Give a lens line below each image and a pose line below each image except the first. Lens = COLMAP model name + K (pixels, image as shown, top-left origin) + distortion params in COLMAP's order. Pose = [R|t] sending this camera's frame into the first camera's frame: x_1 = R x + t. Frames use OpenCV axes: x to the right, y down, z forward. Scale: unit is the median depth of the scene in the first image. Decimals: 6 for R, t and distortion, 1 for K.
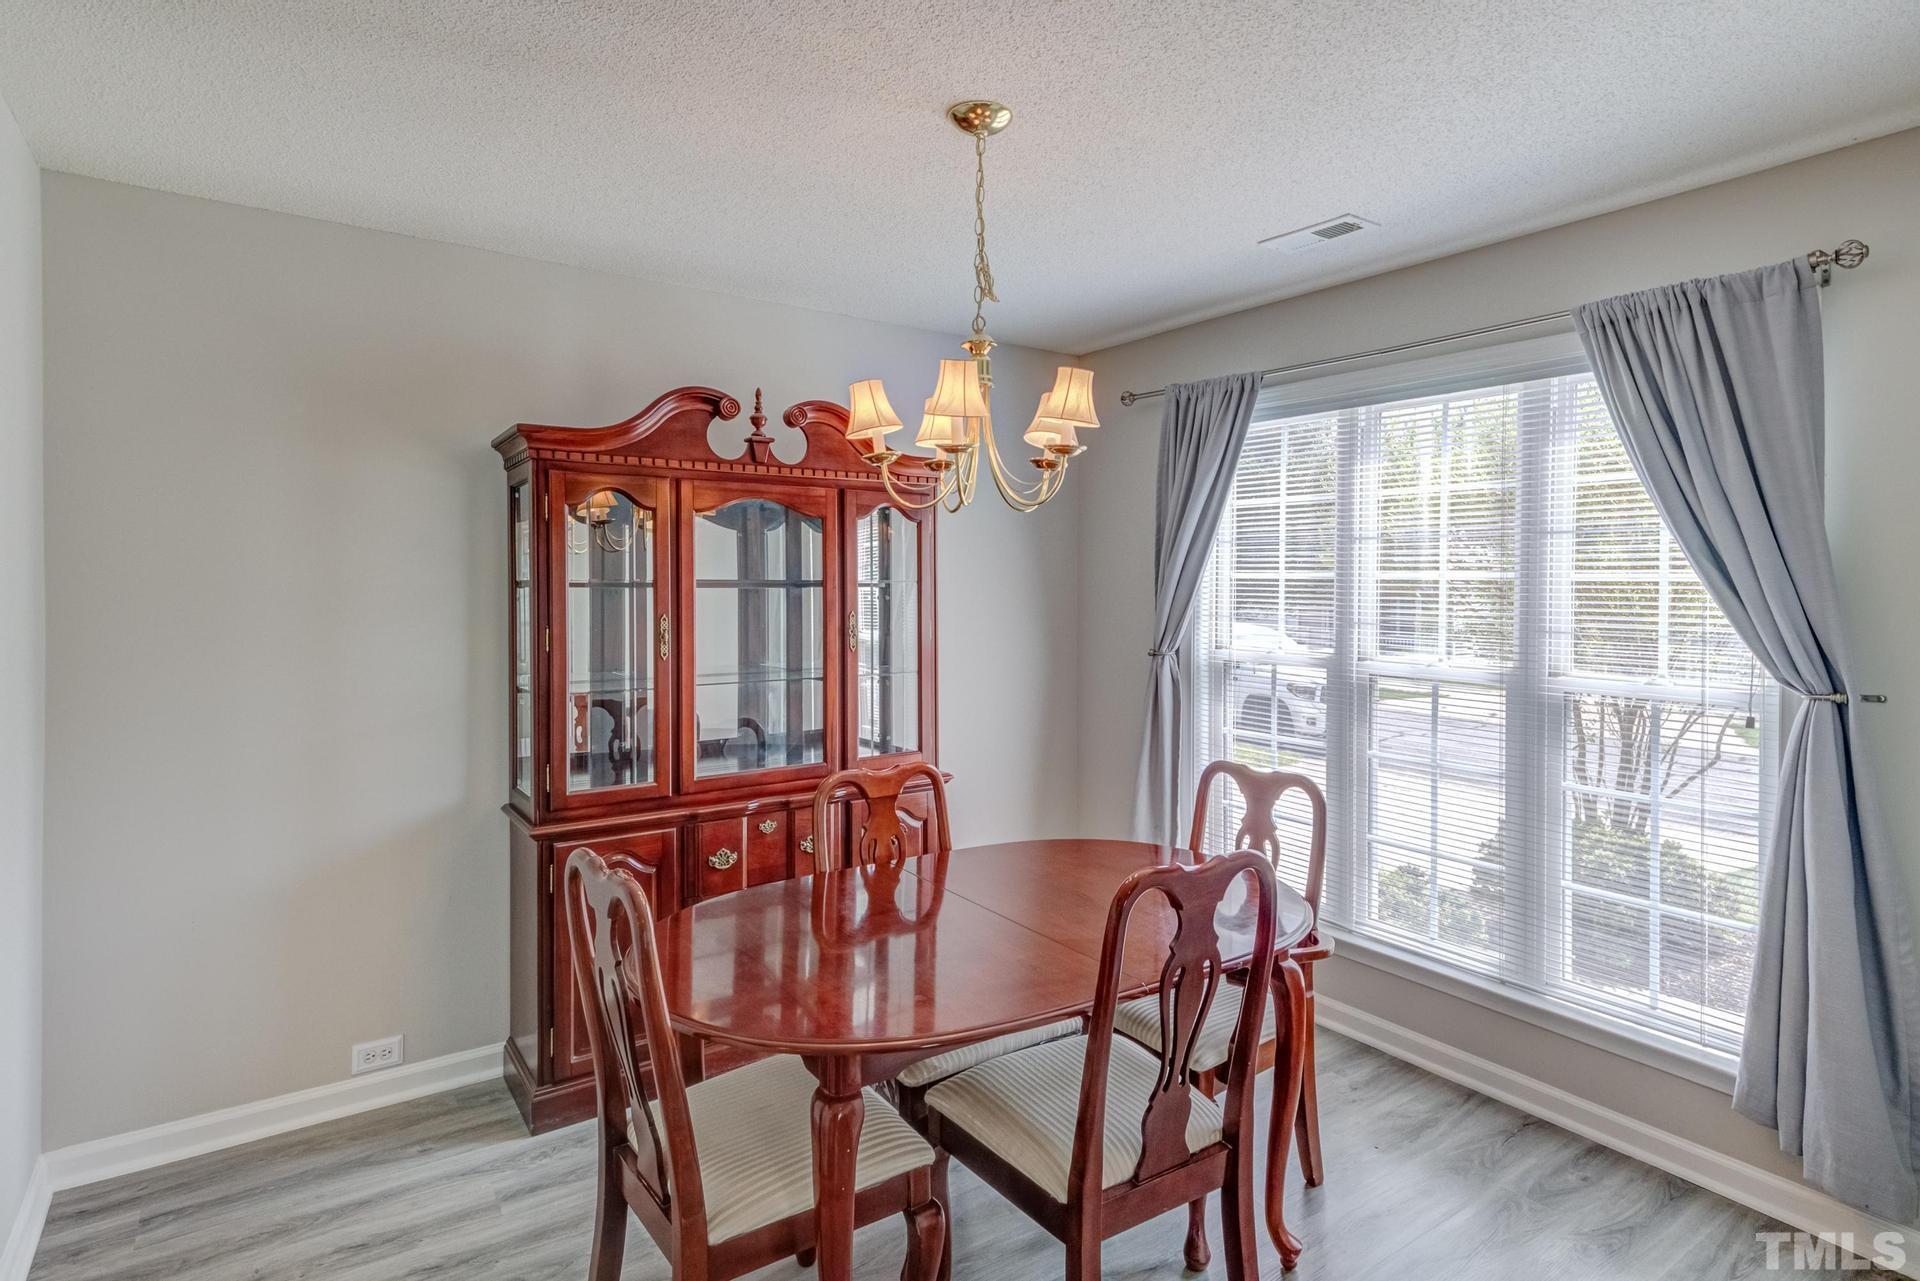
lens RADIAL K [[1011.8, 0, 963.6], [0, 1011.8, 611.7], [0, 0, 1]] dist [0.030830, -0.018913]
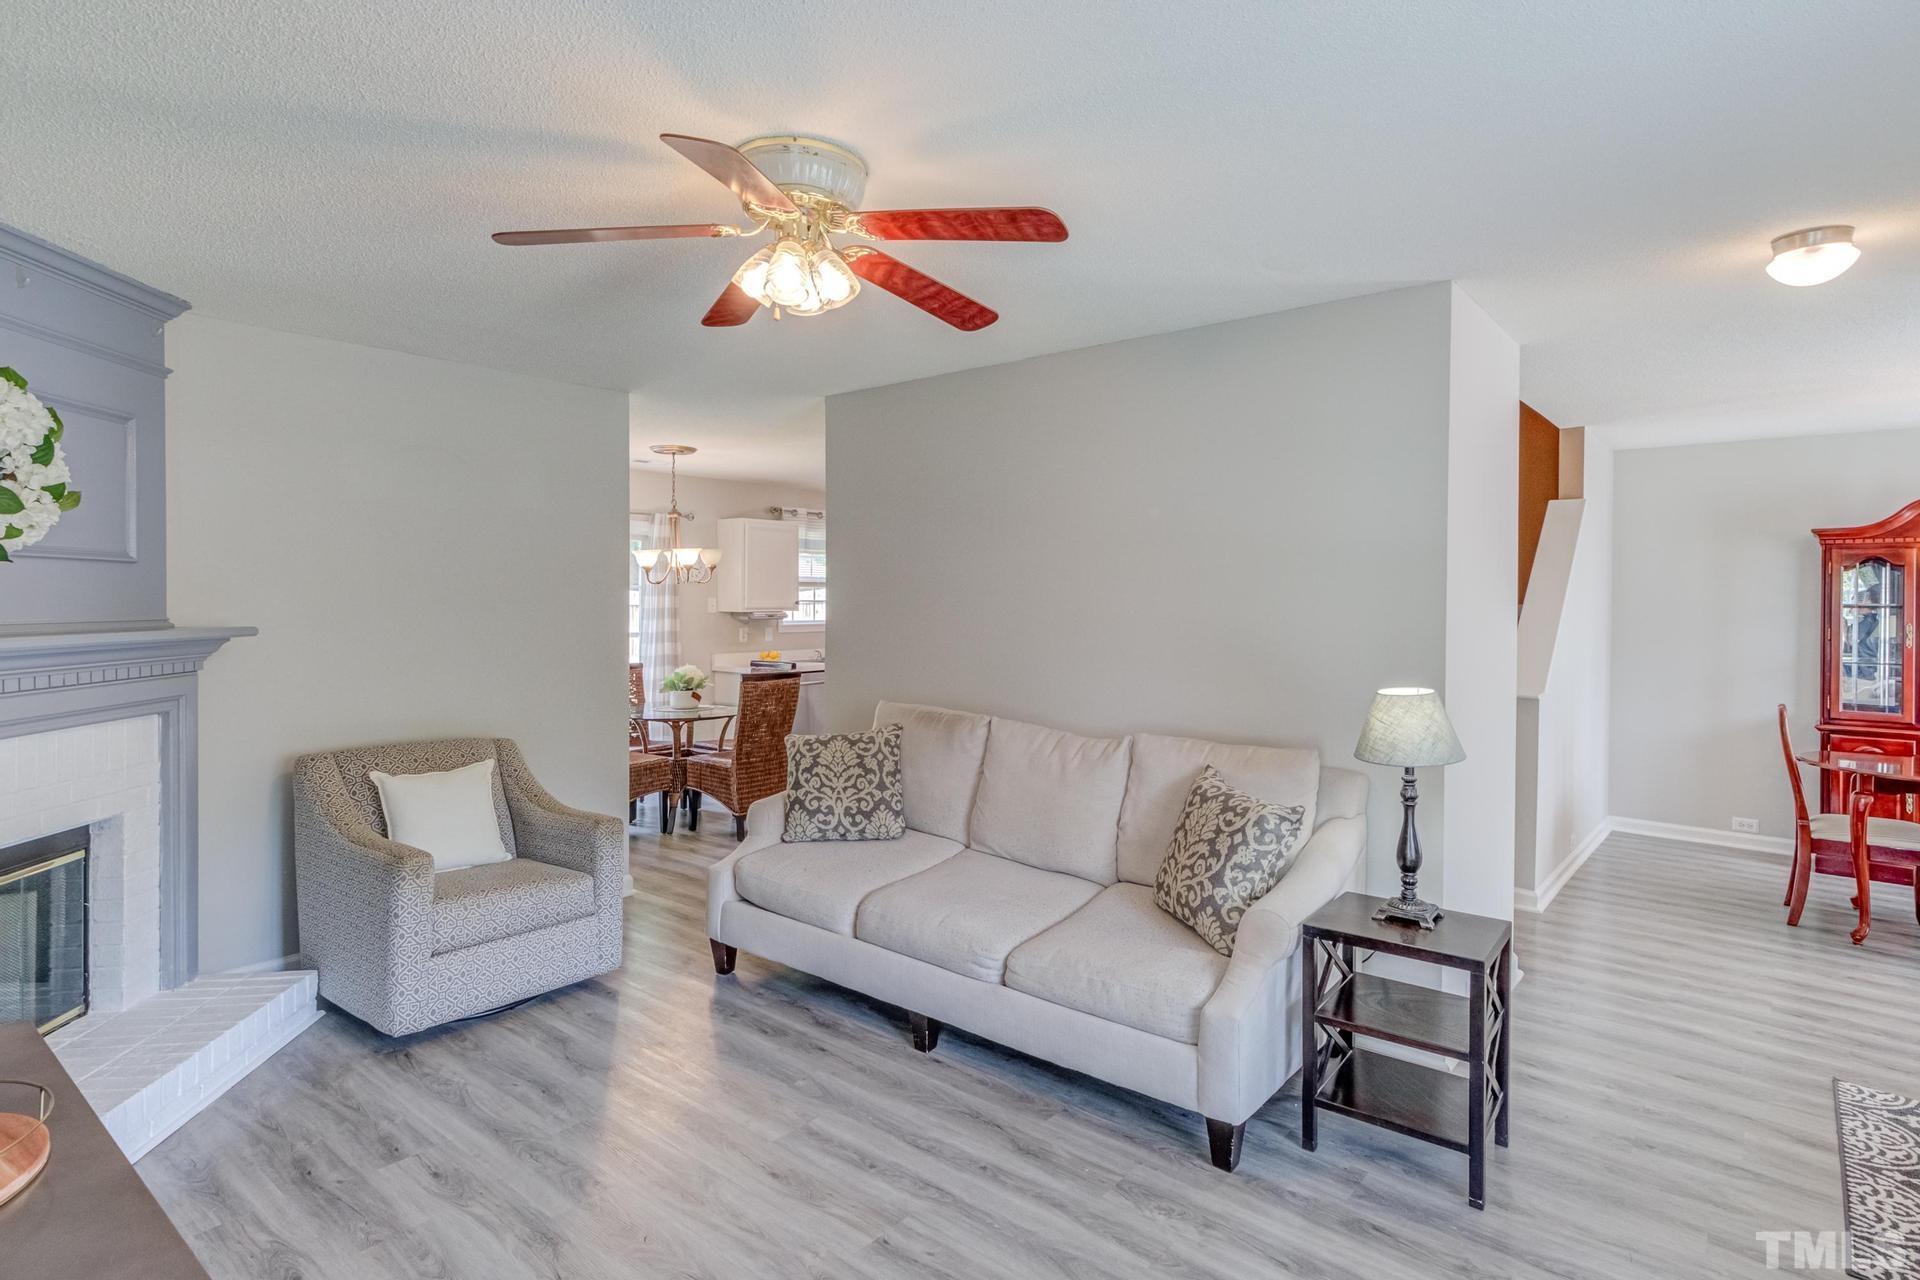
lens RADIAL K [[1011.8, 0, 963.6], [0, 1011.8, 611.2], [0, 0, 1]] dist [0.030830, -0.018913]
pose [[0.263942, 0.013349, -0.964446, 1.090924], [-0.020672, 0.999753, 0.008180, 0.002244], [0.964317, 0.017778, 0.264153, -1.189147]]
